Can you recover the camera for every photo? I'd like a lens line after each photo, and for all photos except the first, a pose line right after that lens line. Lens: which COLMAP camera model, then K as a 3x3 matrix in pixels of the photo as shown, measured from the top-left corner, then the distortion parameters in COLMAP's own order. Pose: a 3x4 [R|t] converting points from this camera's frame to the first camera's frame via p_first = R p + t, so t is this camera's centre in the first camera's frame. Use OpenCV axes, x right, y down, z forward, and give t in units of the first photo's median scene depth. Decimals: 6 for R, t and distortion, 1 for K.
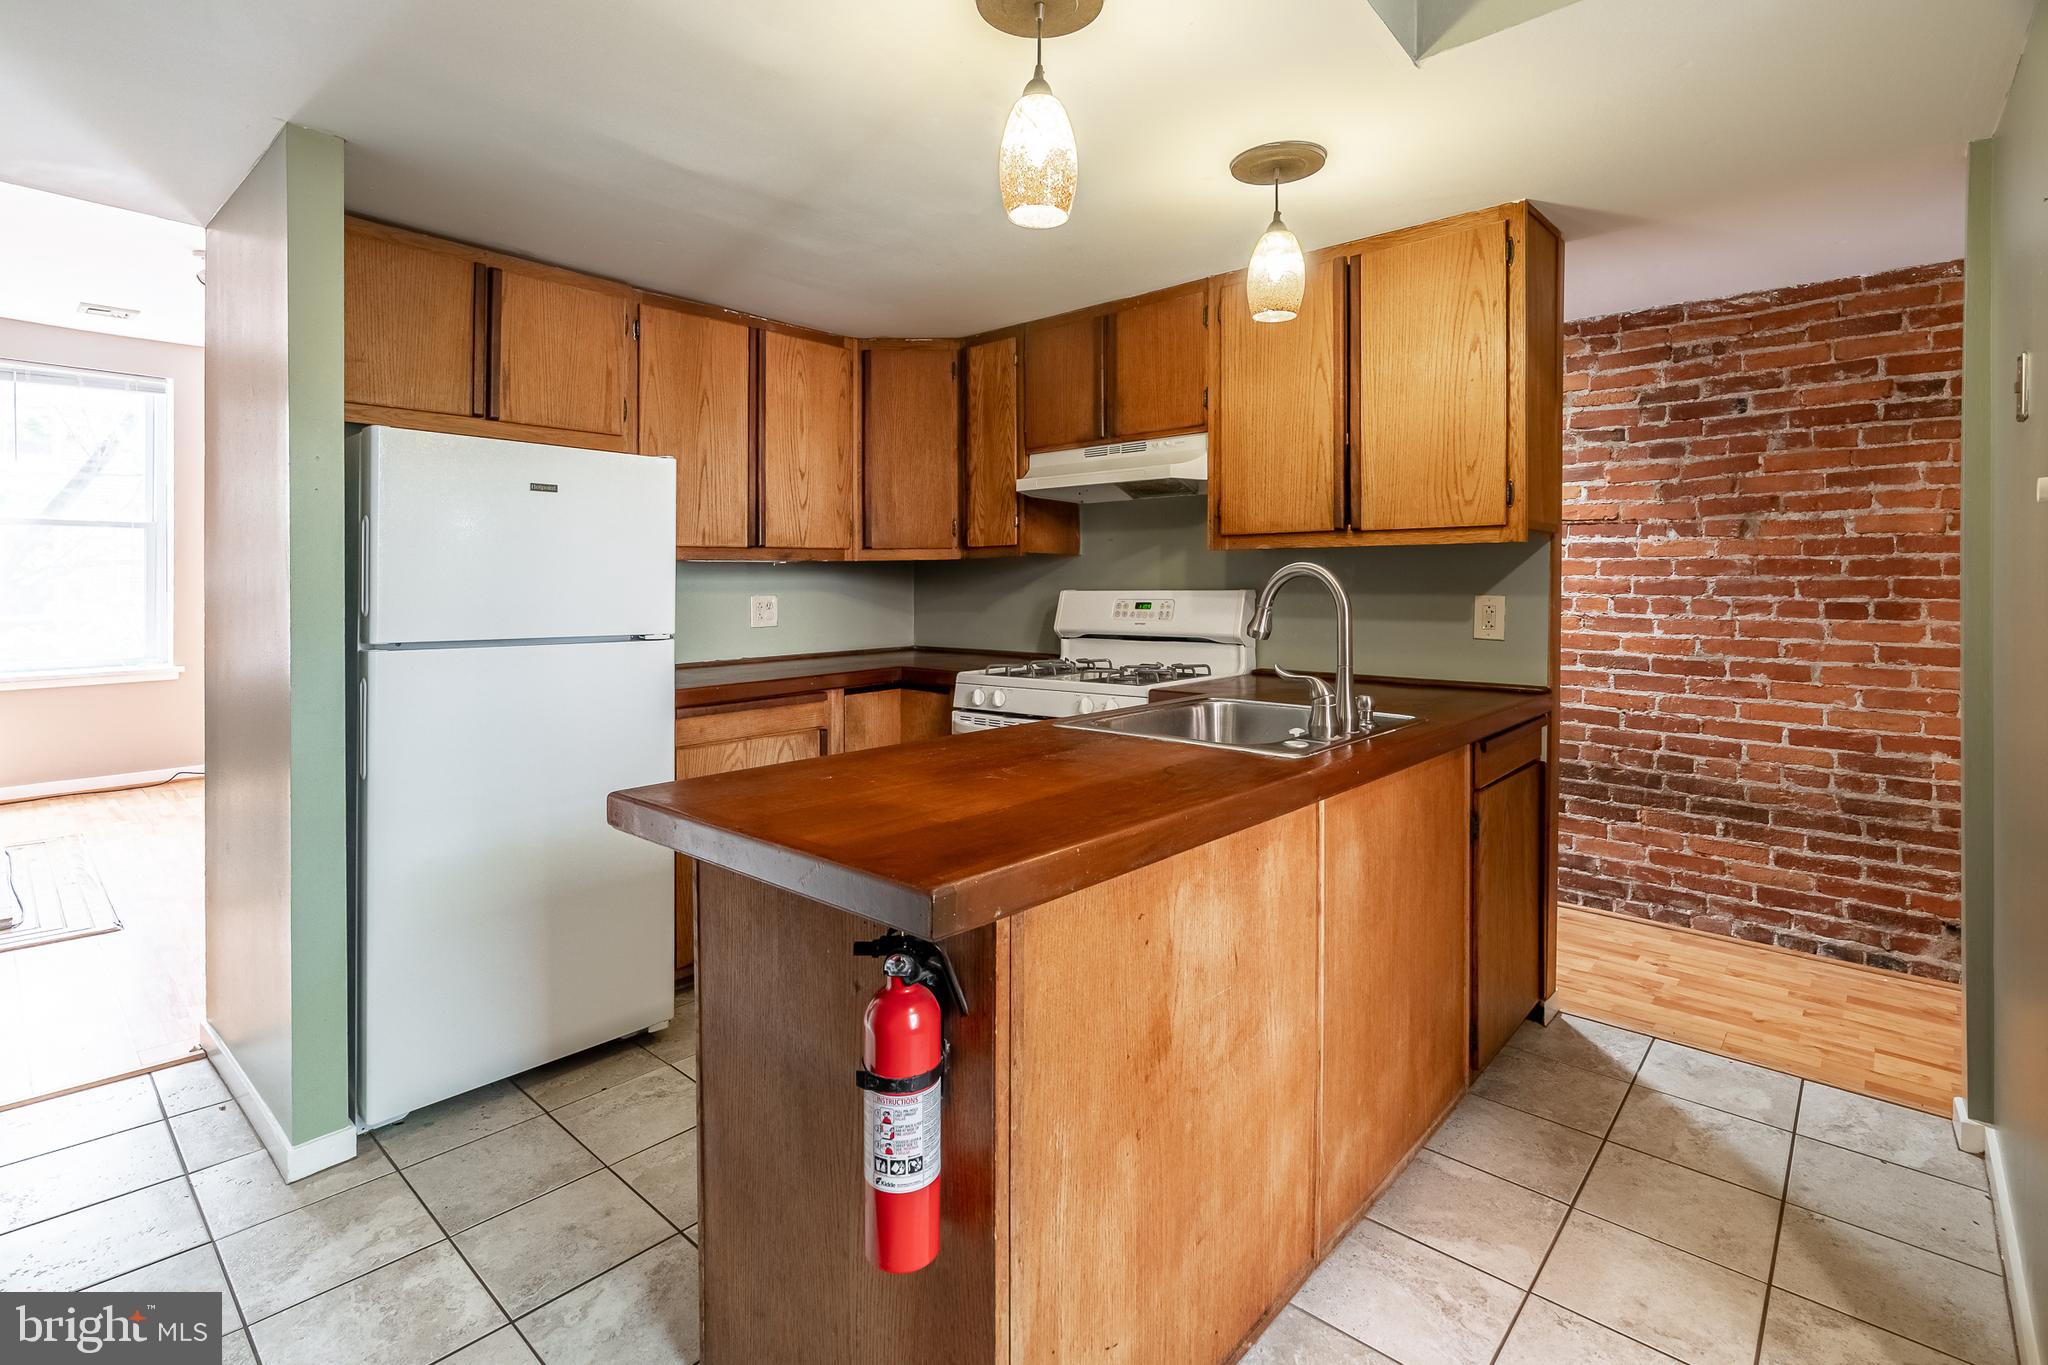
lens RADIAL K [[938.9, 0, 962.1], [0, 938.9, 580.6], [0, 0, 1]] dist [-0.006796, 0.003869]
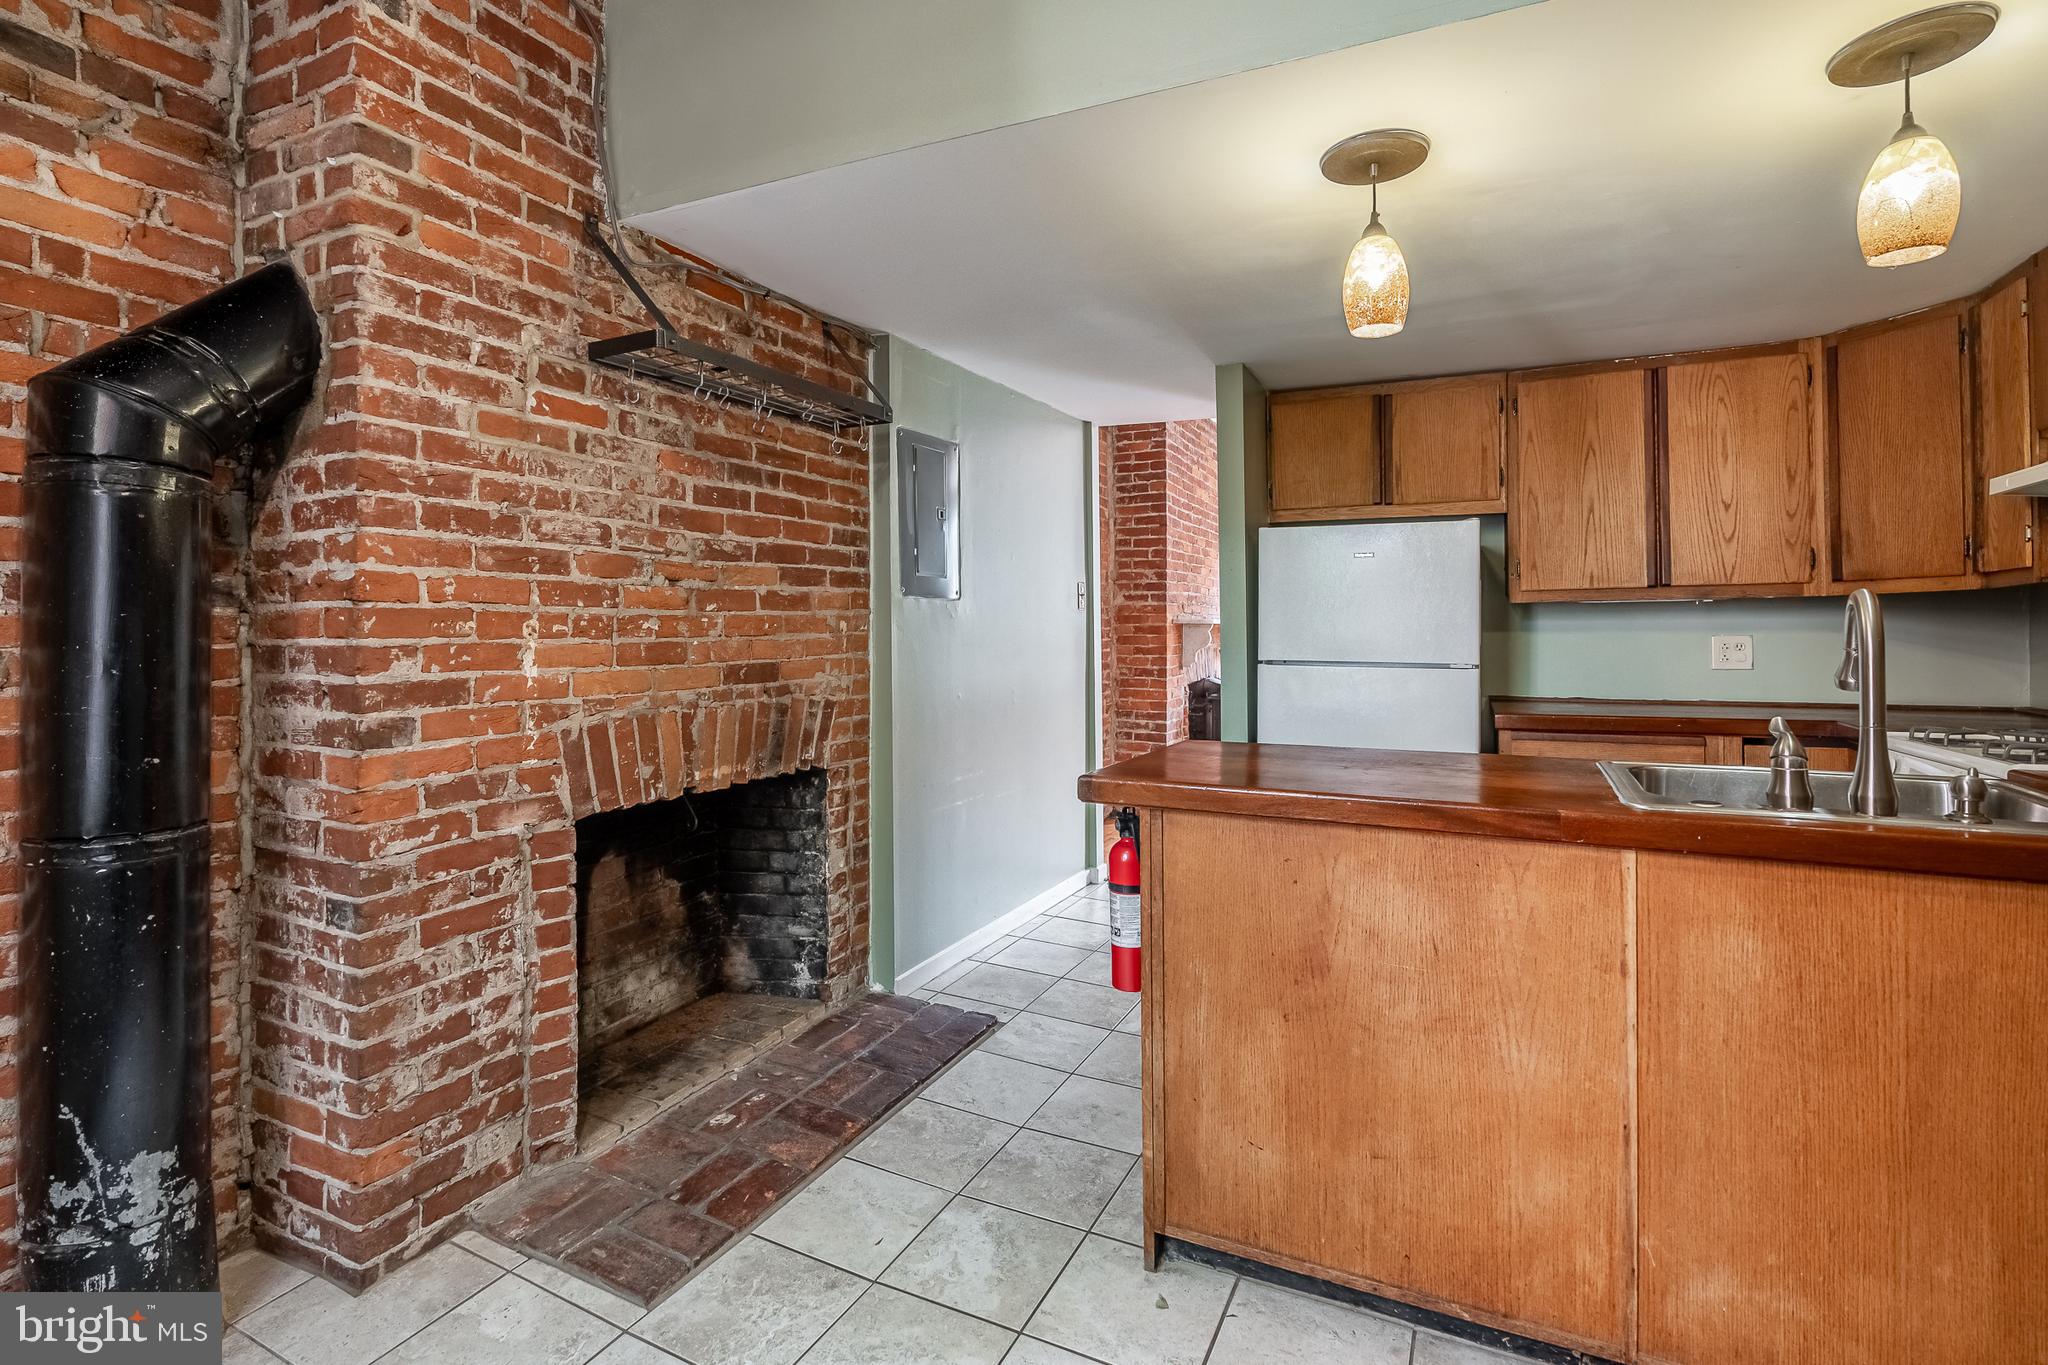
lens RADIAL K [[938.9, 0, 1041.1], [0, 938.9, 626.1], [0, 0, 1]] dist [-0.006796, 0.003869]
pose [[0.299413, -0.003302, -0.954118, 0.714633], [0.004222, 0.999989, -0.002136, 0.008153], [0.954114, -0.003388, 0.299424, 0.104355]]
